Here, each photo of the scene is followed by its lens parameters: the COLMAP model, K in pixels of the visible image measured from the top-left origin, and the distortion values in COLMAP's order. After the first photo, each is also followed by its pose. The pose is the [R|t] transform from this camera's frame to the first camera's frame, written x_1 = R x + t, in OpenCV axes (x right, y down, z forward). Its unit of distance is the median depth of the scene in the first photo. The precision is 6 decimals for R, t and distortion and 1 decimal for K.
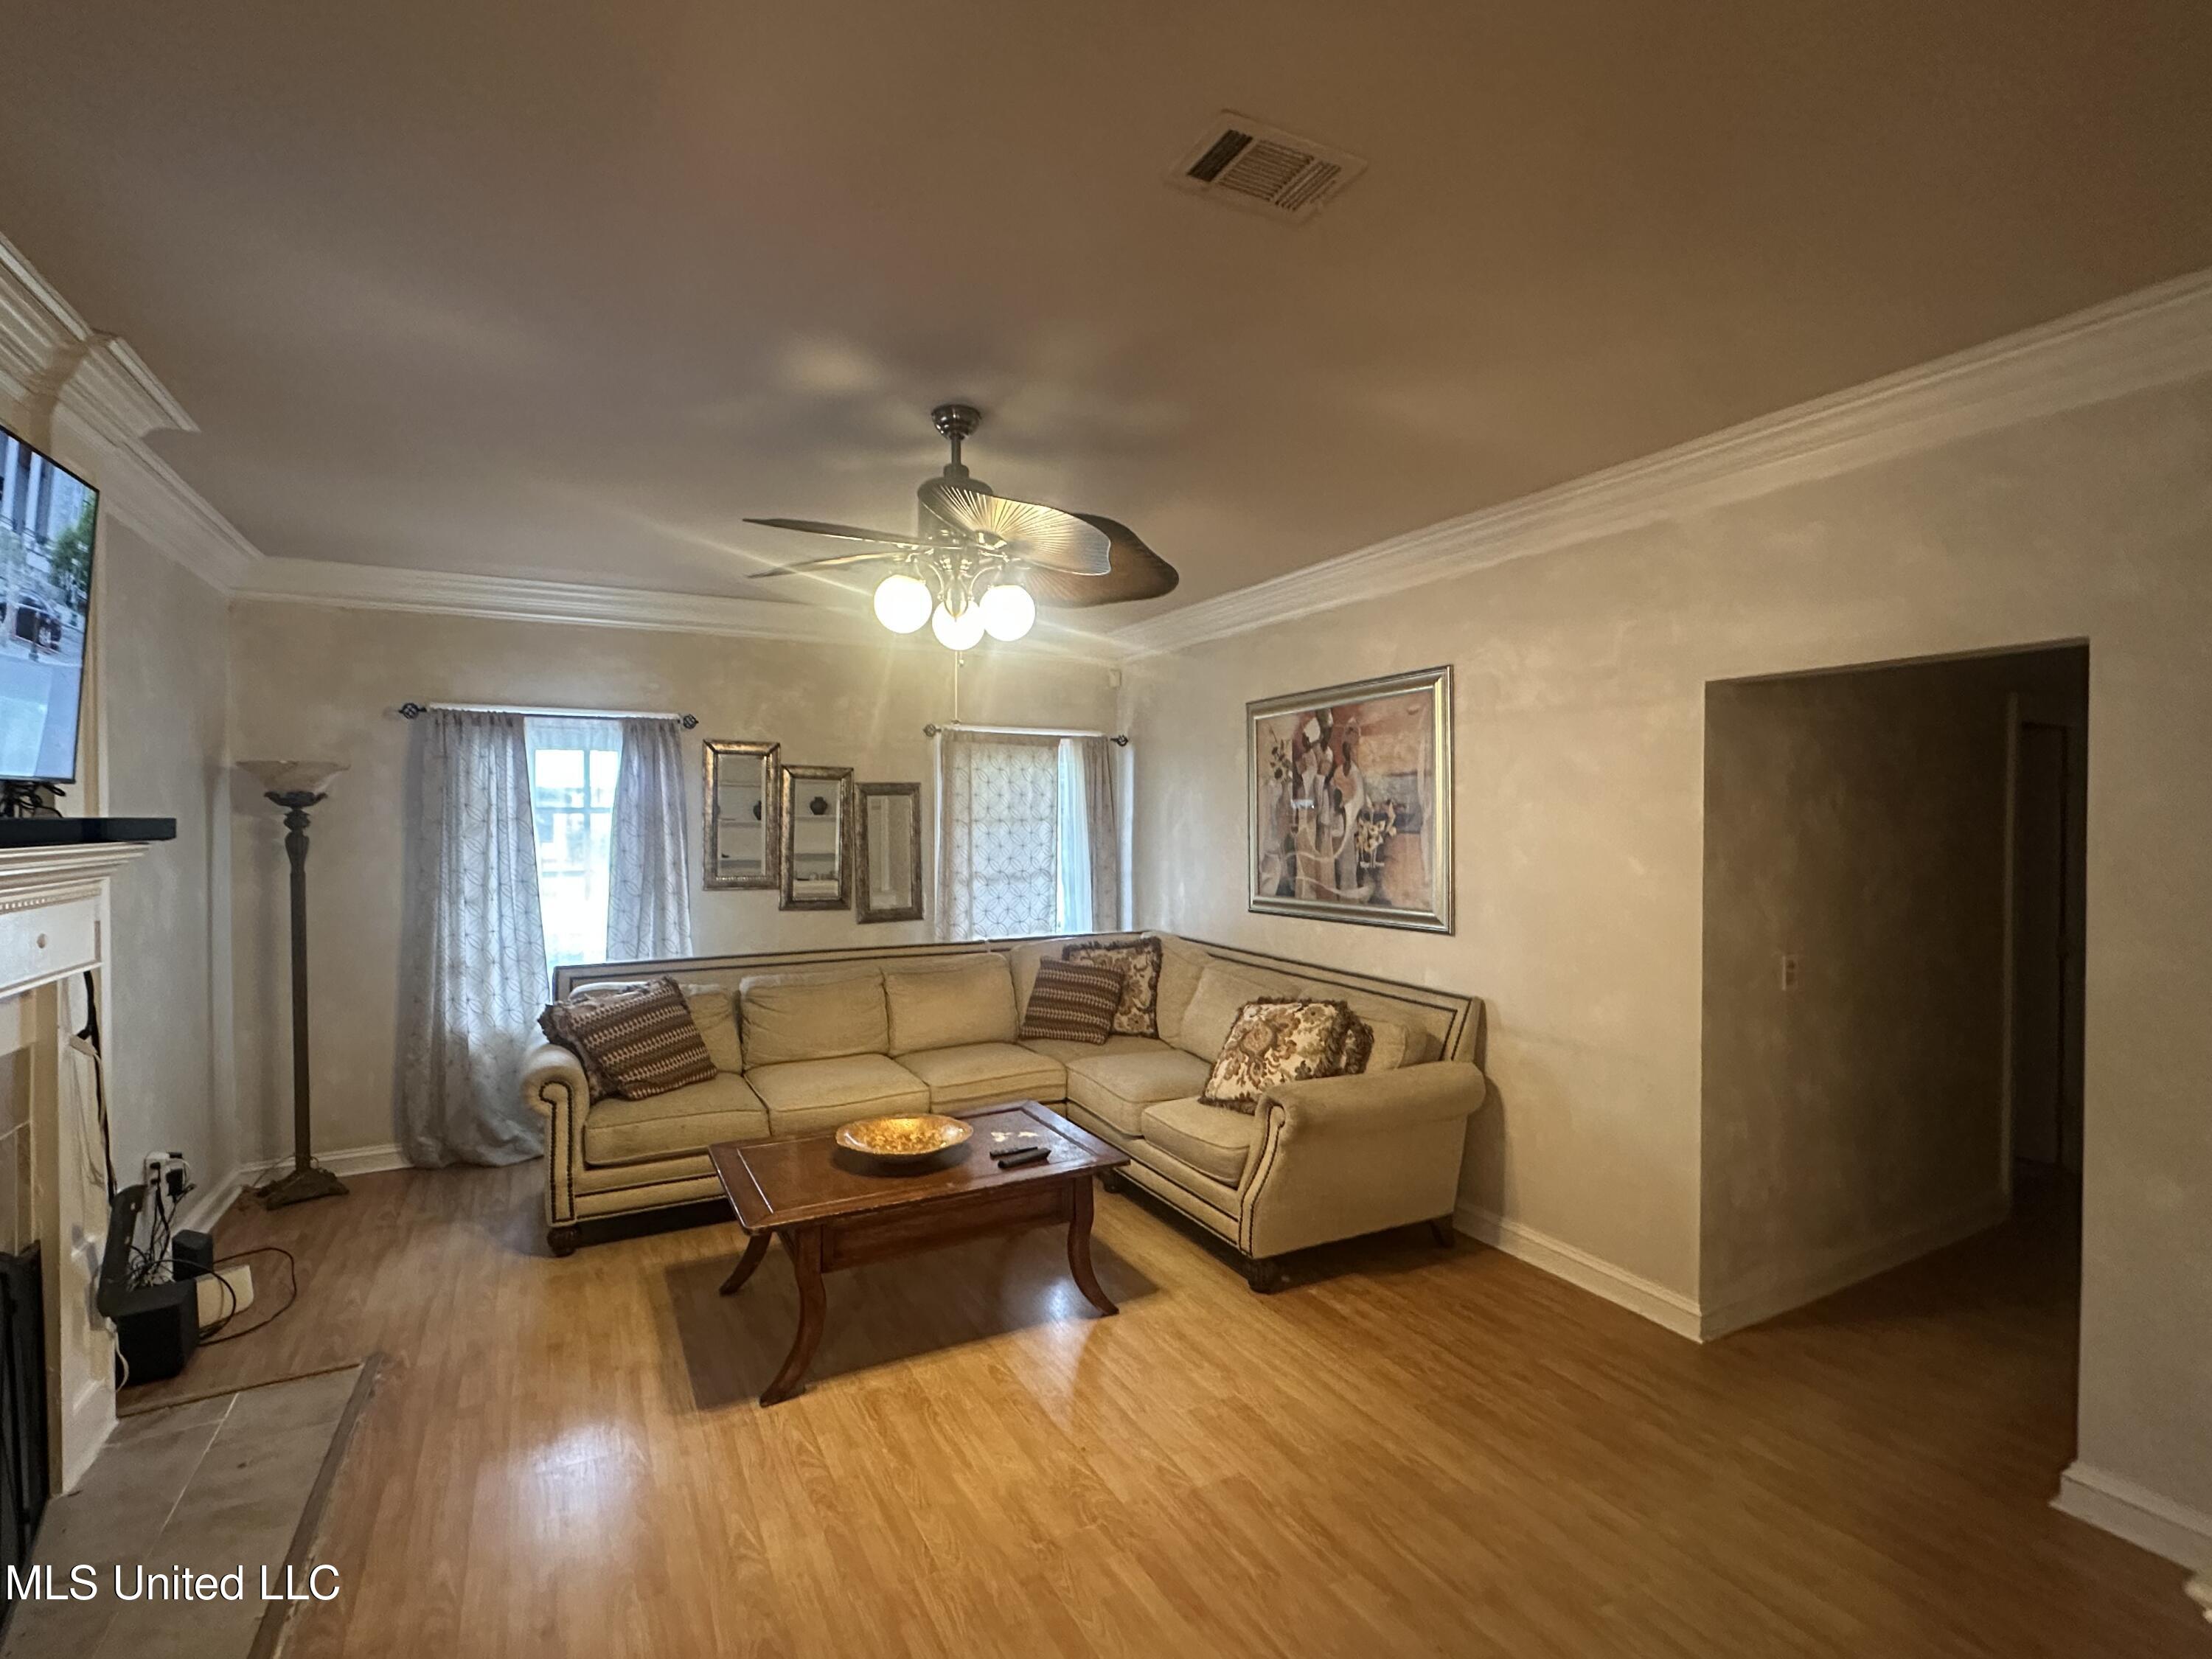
lens RADIAL K [[1019.0, 0, 1108.9], [0, 1019.0, 831.1], [0, 0, 1]] dist [-0.018661, 0.000391]
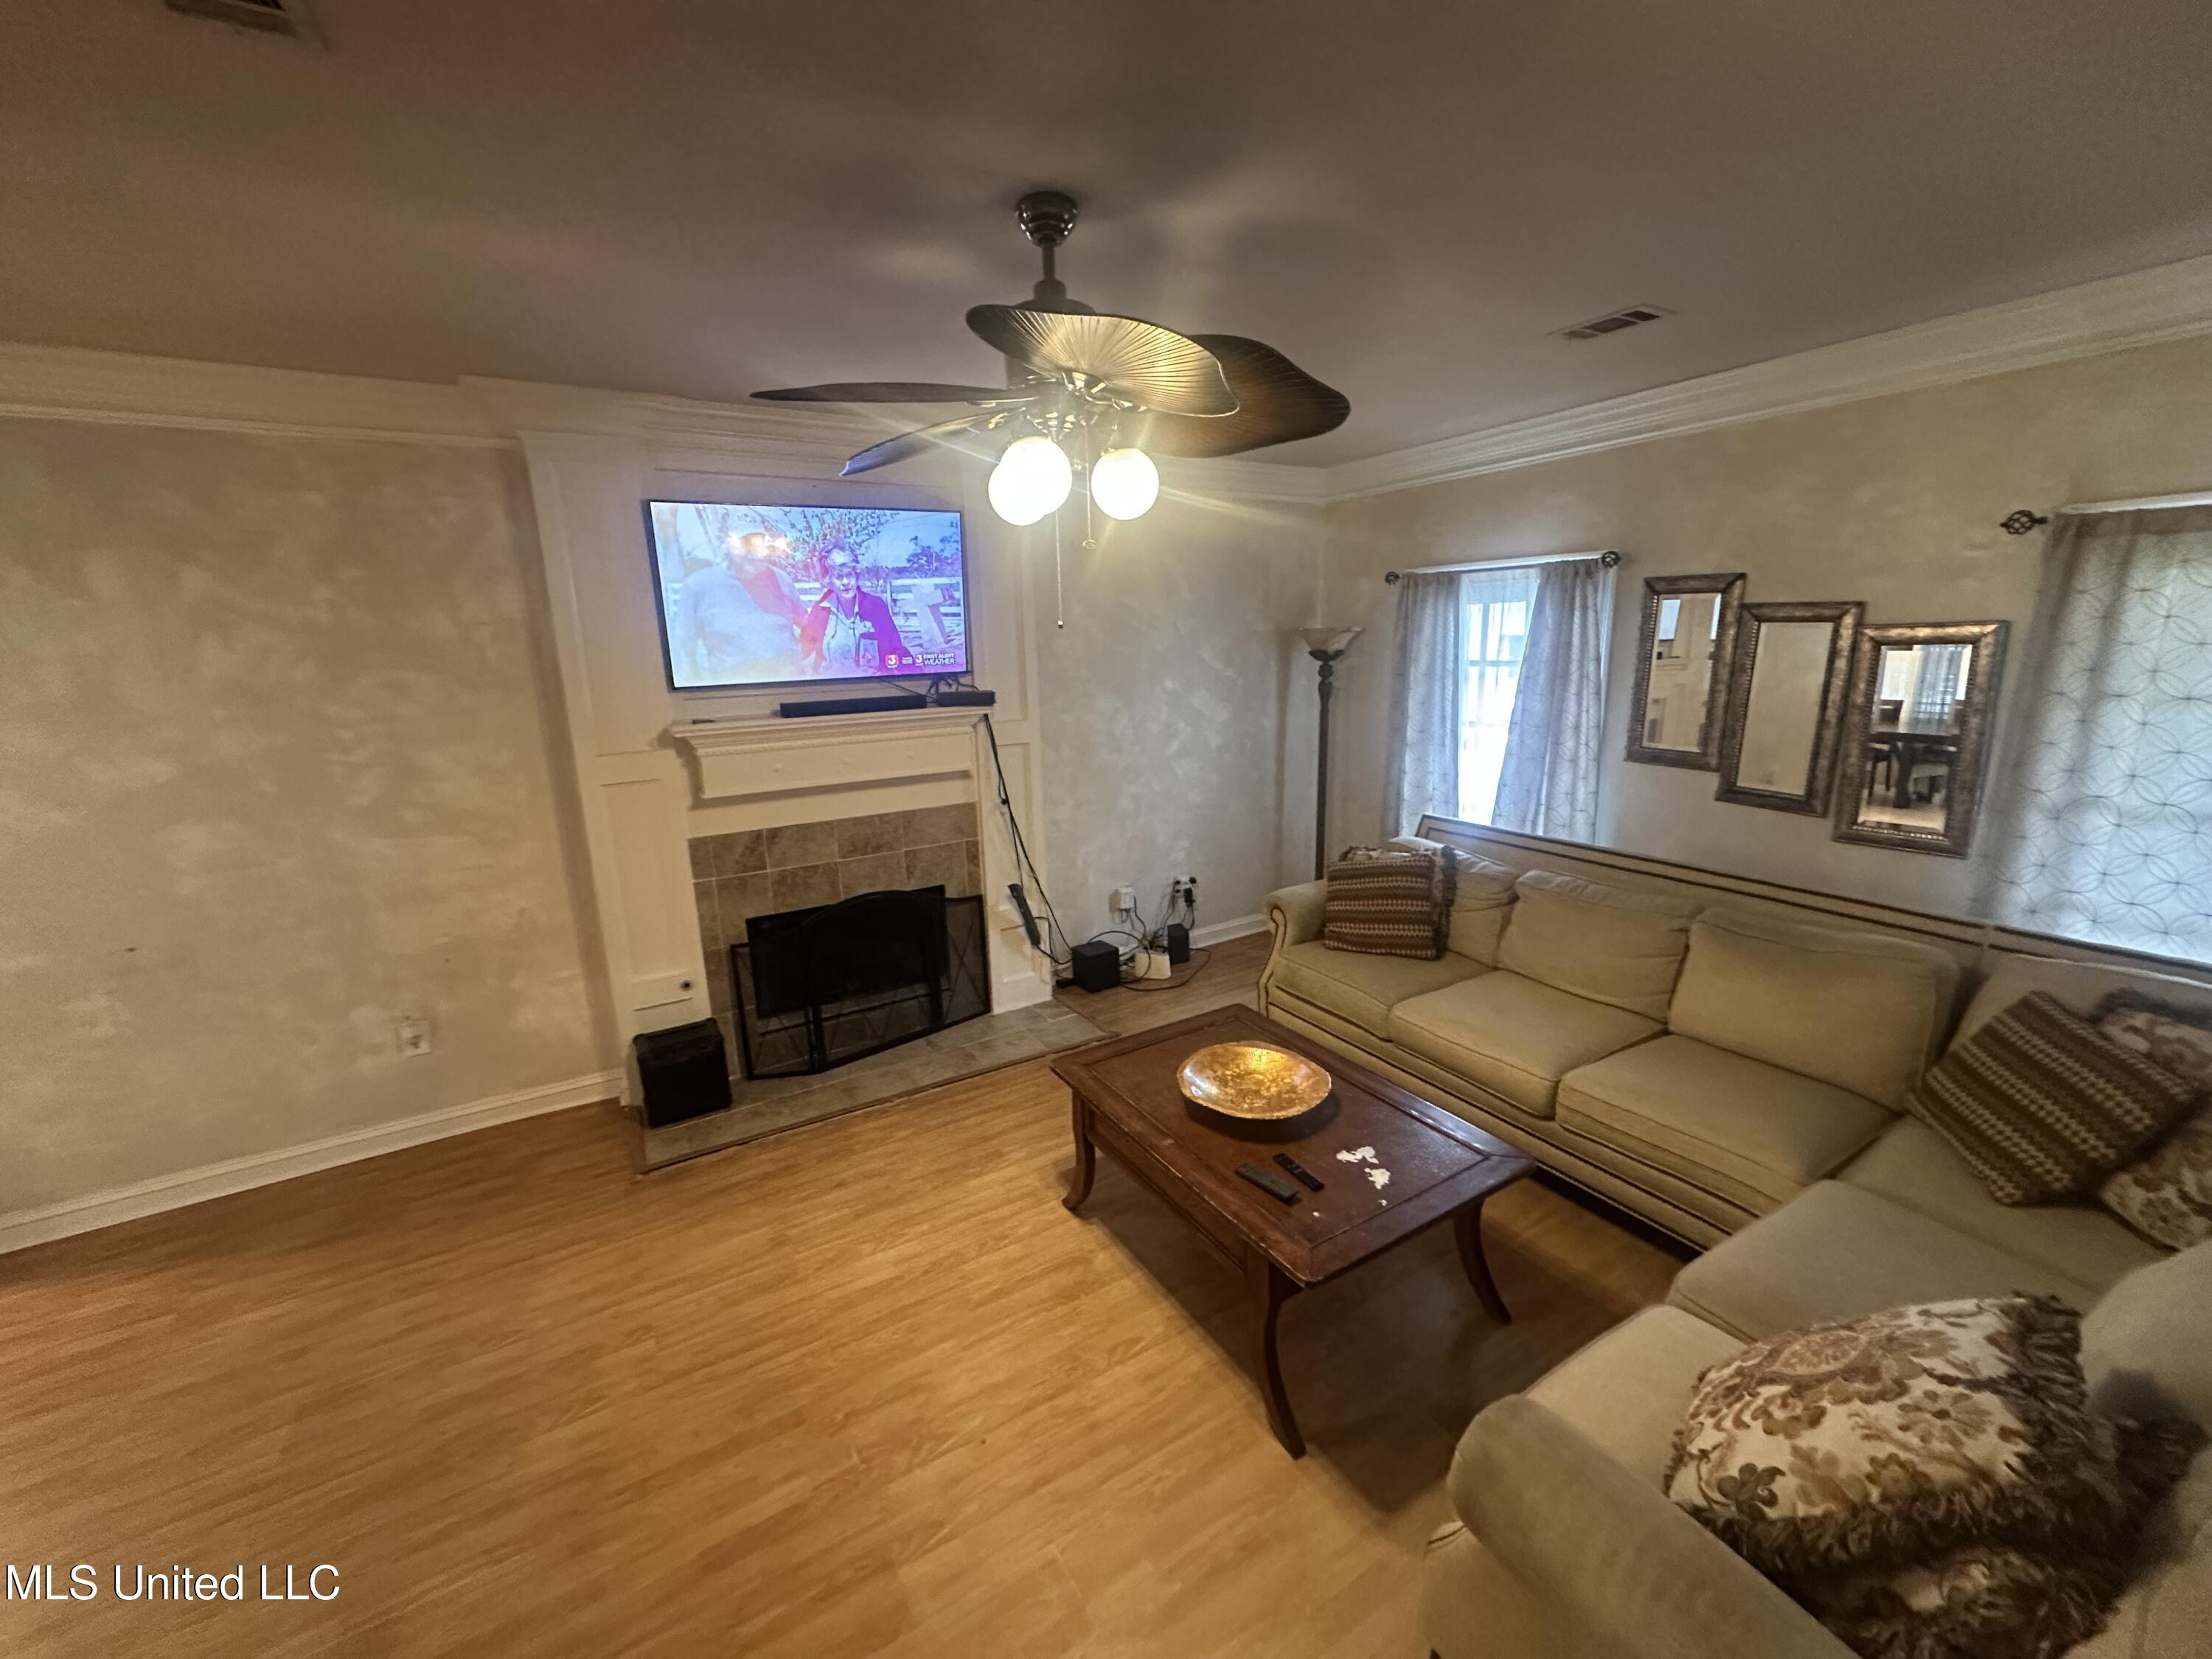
lens RADIAL K [[878.1, 0, 1107.6], [0, 878.1, 831.2], [0, 0, 1]] dist [0.000253, 0.001184]
pose [[0.051826, 0.219272, -0.974286, 0.341988], [0.014093, 0.975340, 0.220258, -0.058170], [0.998557, -0.025146, 0.047457, 0.581384]]
